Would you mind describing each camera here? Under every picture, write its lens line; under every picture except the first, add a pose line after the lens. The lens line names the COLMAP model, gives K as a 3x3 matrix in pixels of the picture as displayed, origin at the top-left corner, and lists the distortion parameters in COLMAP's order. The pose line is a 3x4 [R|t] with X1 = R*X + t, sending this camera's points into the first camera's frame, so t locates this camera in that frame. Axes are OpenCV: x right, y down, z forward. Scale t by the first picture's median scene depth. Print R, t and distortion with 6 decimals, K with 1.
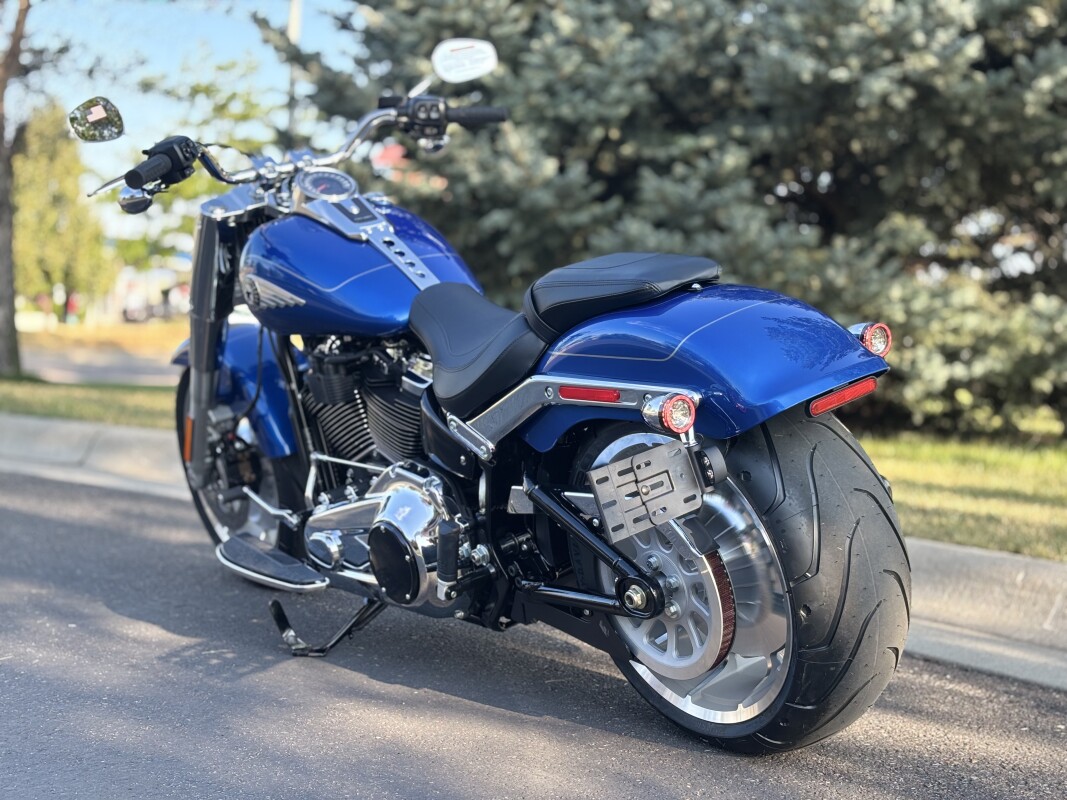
lens RADIAL K [[1640.2, 0, 533.5], [0, 1640.2, 400.0], [0, 0, 1]] dist [0.143035, -0.052711]
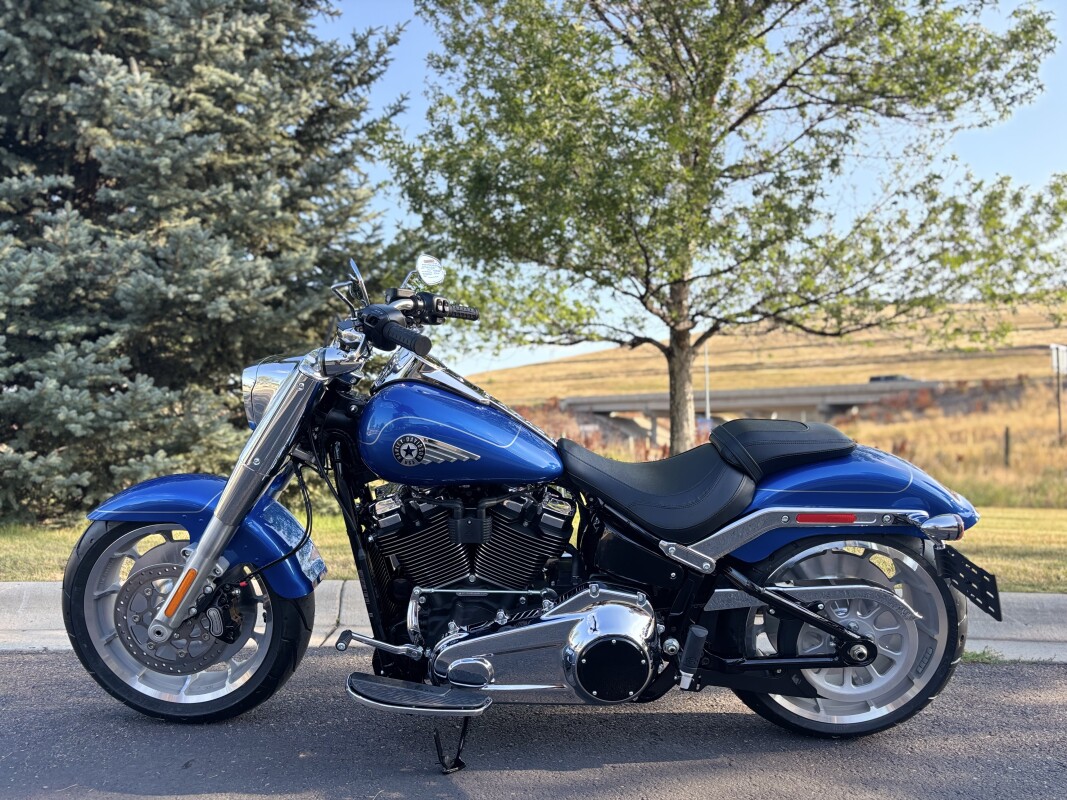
lens RADIAL K [[813.6, 0, 533.5], [0, 813.6, 400.0], [0, 0, 1]] dist [0.014685, 0.001919]
pose [[0.603082, 0.021893, 0.797378, -0.594970], [0.052928, 0.996322, -0.067386, -0.061521], [-0.795921, 0.082843, 0.599706, 0.648304]]
